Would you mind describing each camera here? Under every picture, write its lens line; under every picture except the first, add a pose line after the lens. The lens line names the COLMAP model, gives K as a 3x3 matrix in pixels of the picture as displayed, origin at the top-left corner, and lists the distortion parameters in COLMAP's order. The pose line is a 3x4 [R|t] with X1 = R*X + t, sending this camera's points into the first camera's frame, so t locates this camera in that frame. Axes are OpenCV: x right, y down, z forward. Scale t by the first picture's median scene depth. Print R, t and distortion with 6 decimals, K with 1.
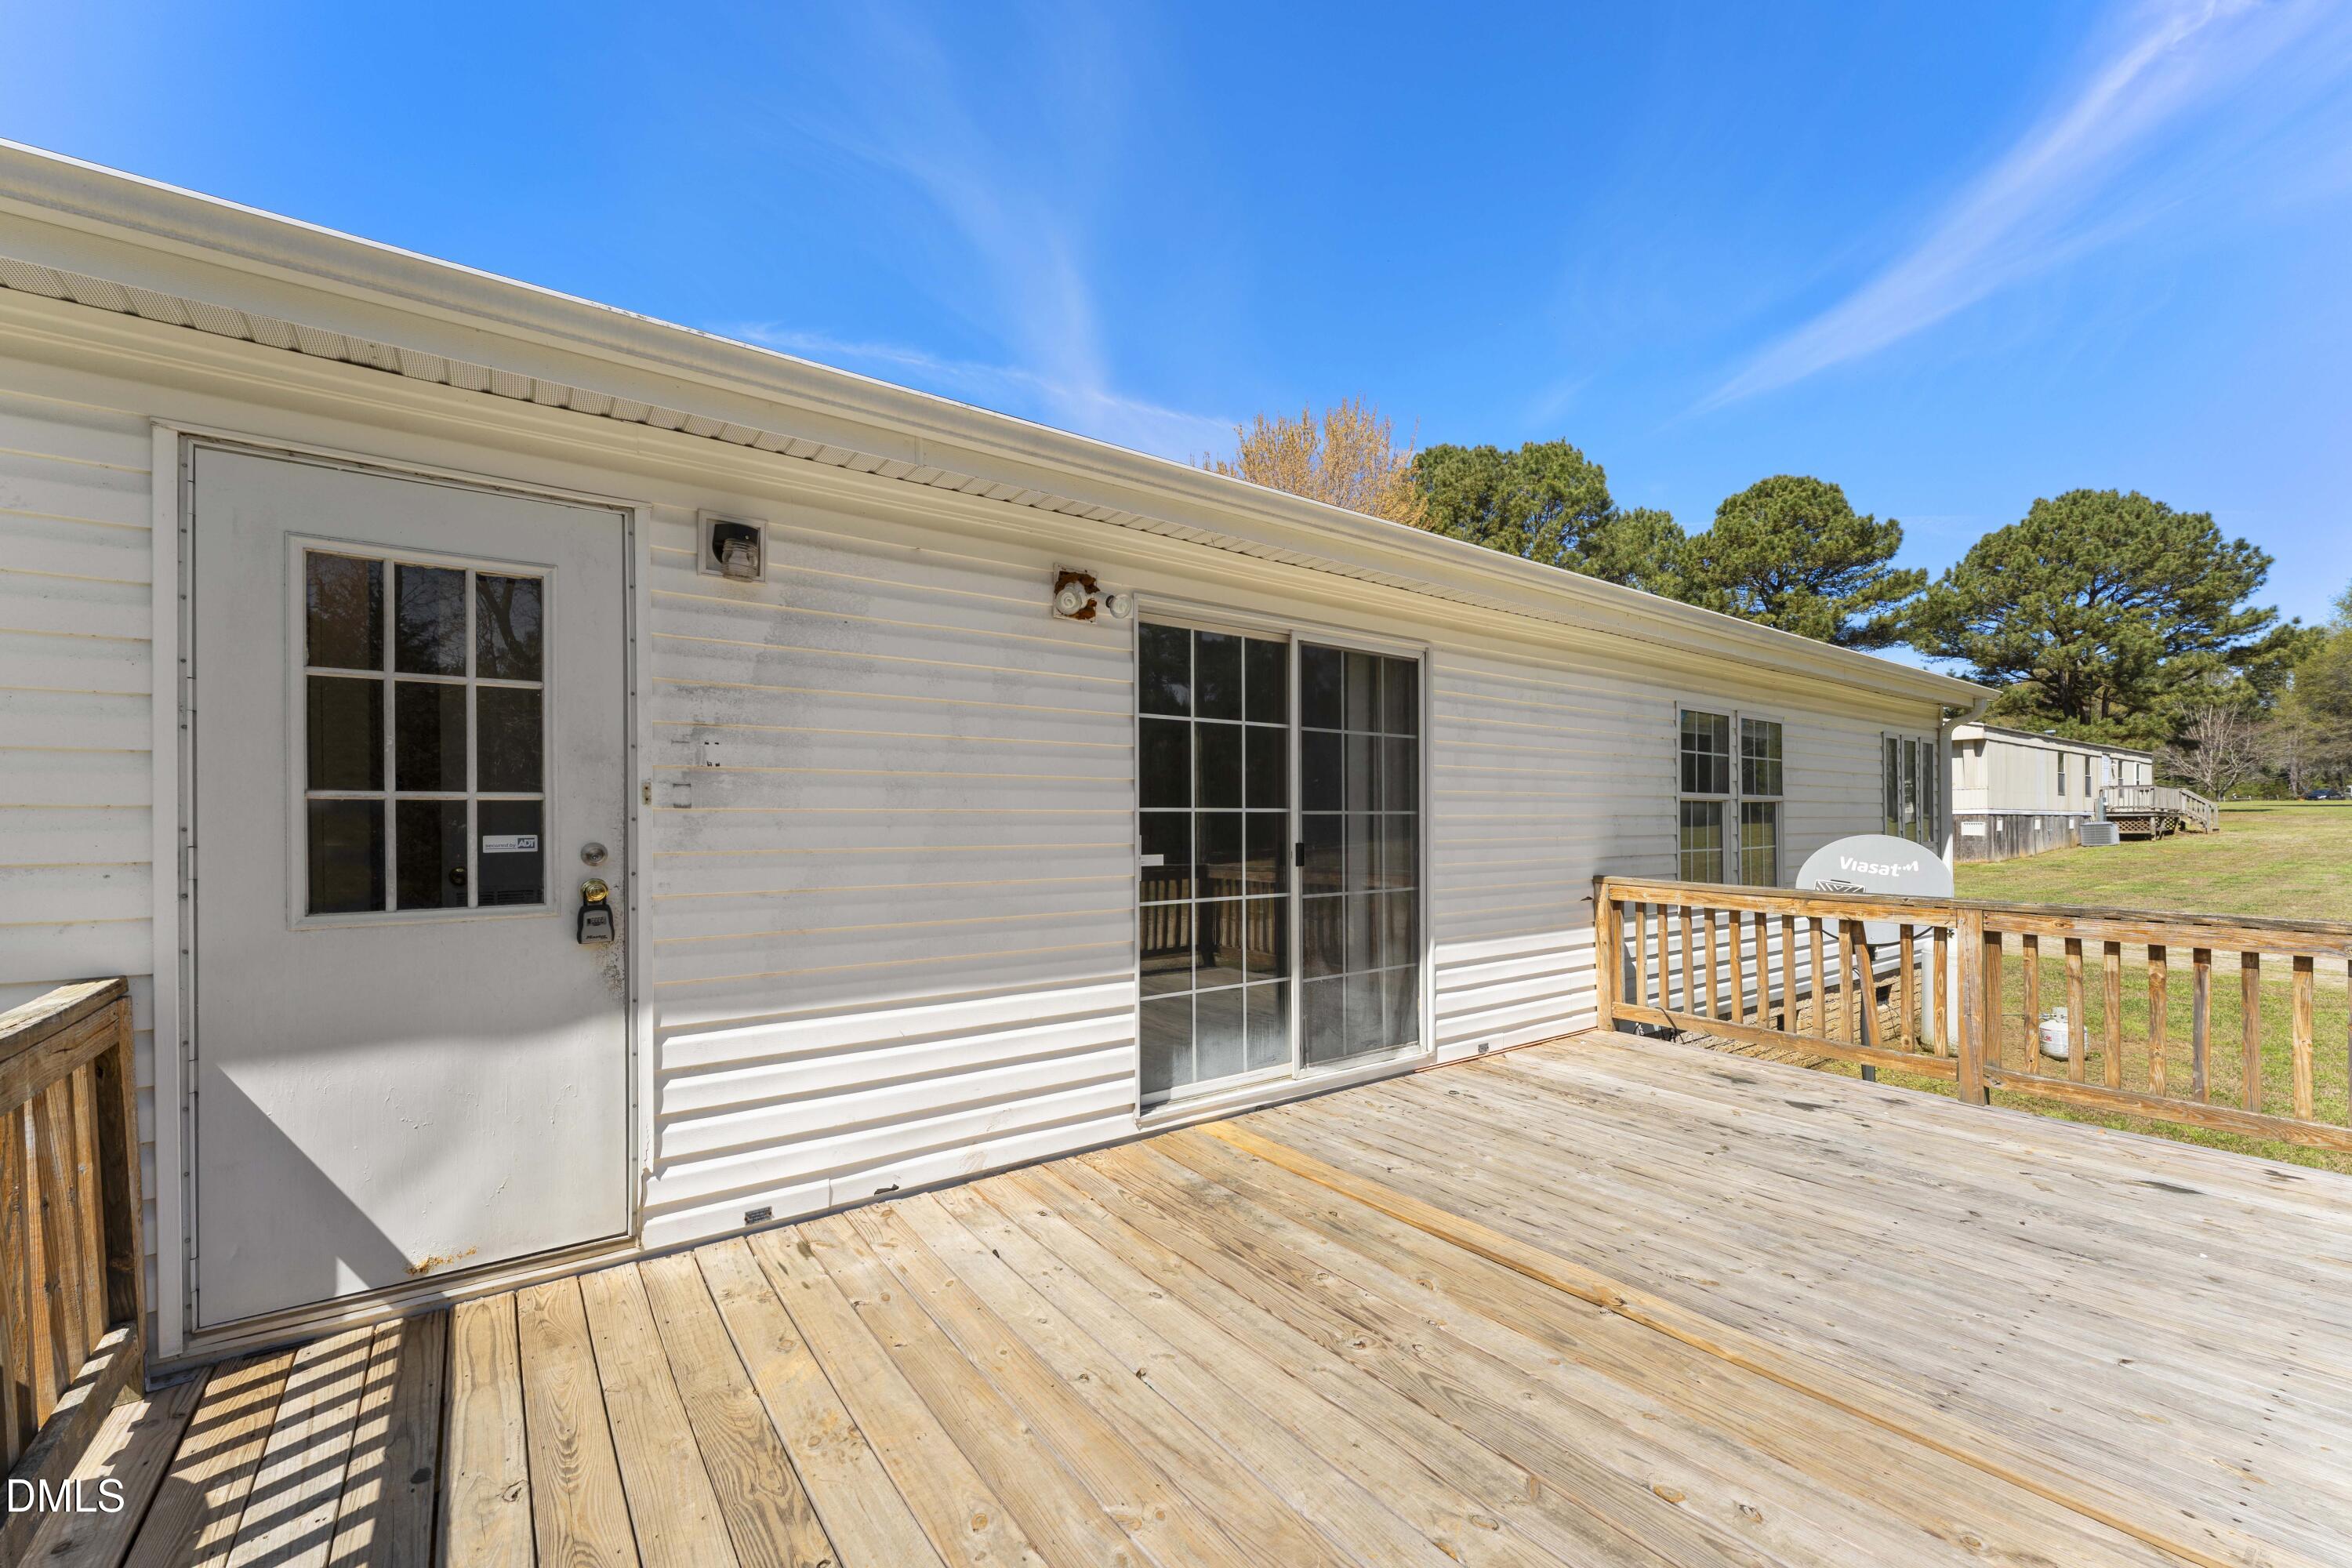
lens RADIAL K [[956.5, 0, 1162.0], [0, 956.5, 825.5], [0, 0, 1]] dist [-0.000812, -0.000294]
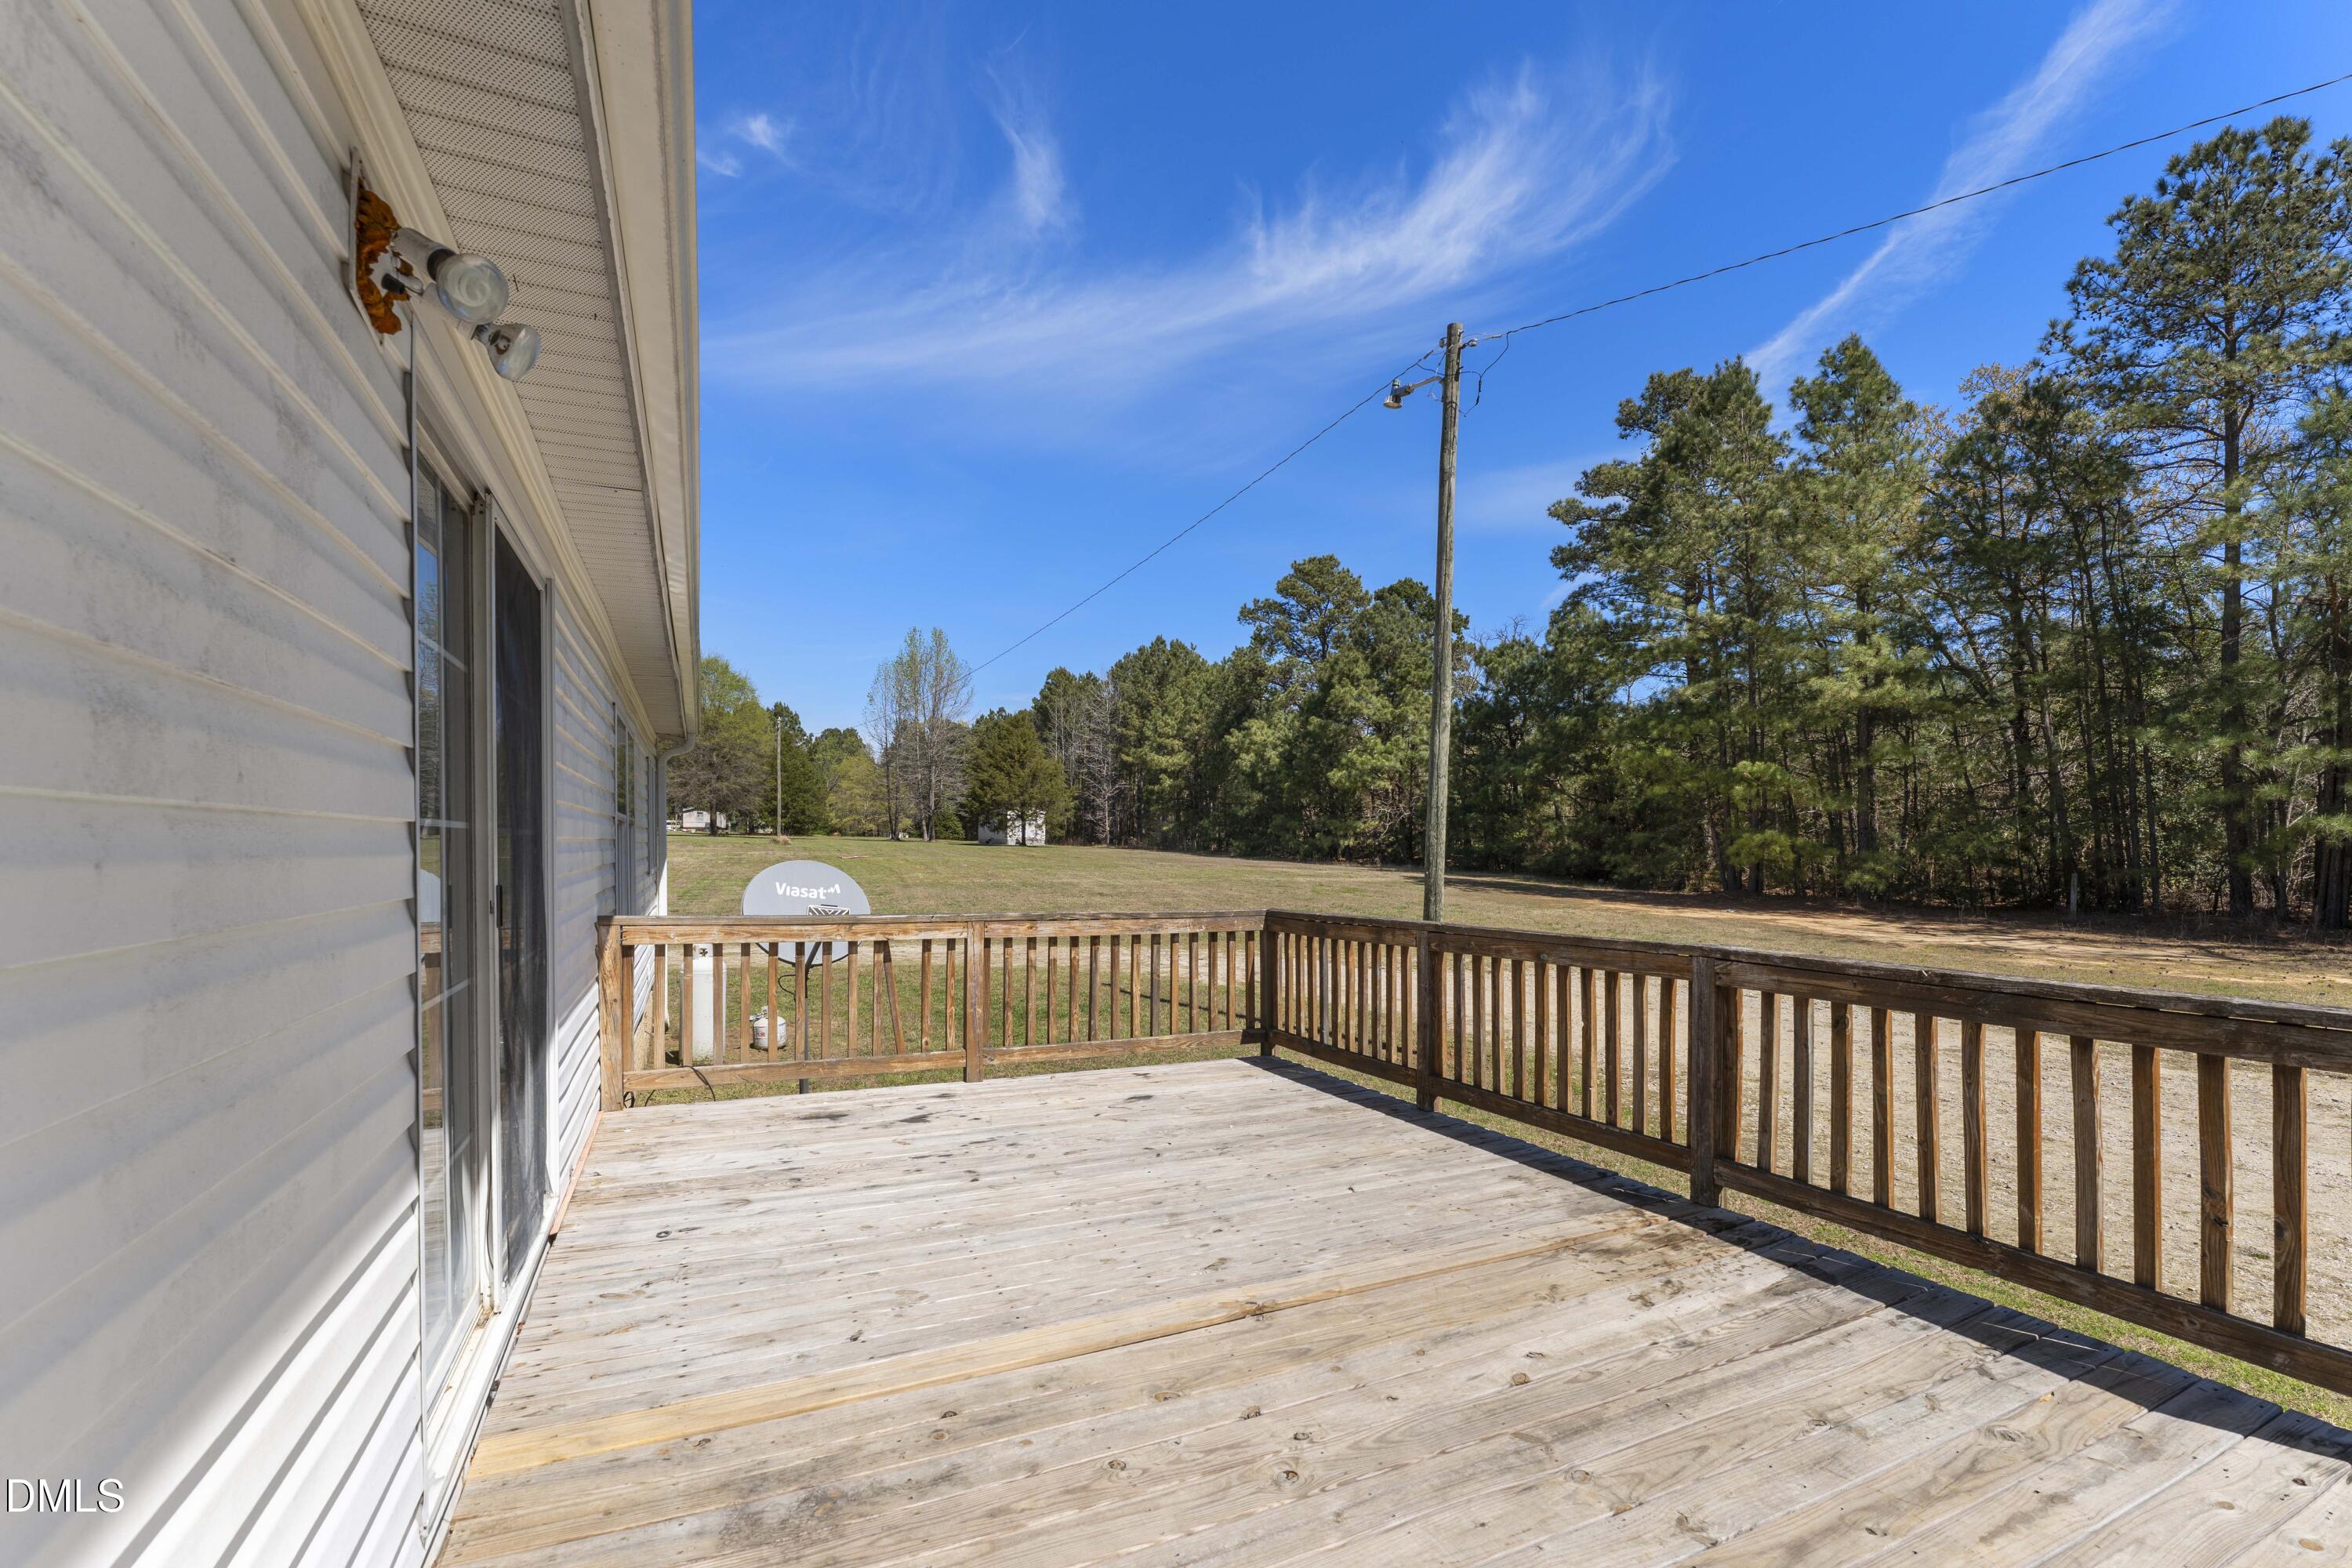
lens RADIAL K [[1020.0, 0, 1201.6], [0, 1020.0, 850.6], [0, 0, 1]] dist [0.002569, 0.000830]
pose [[0.182365, -0.001857, 0.983229, -0.406647], [-0.000049, 0.999998, 0.001897, -0.004737], [-0.983231, -0.000394, 0.182364, 0.532930]]
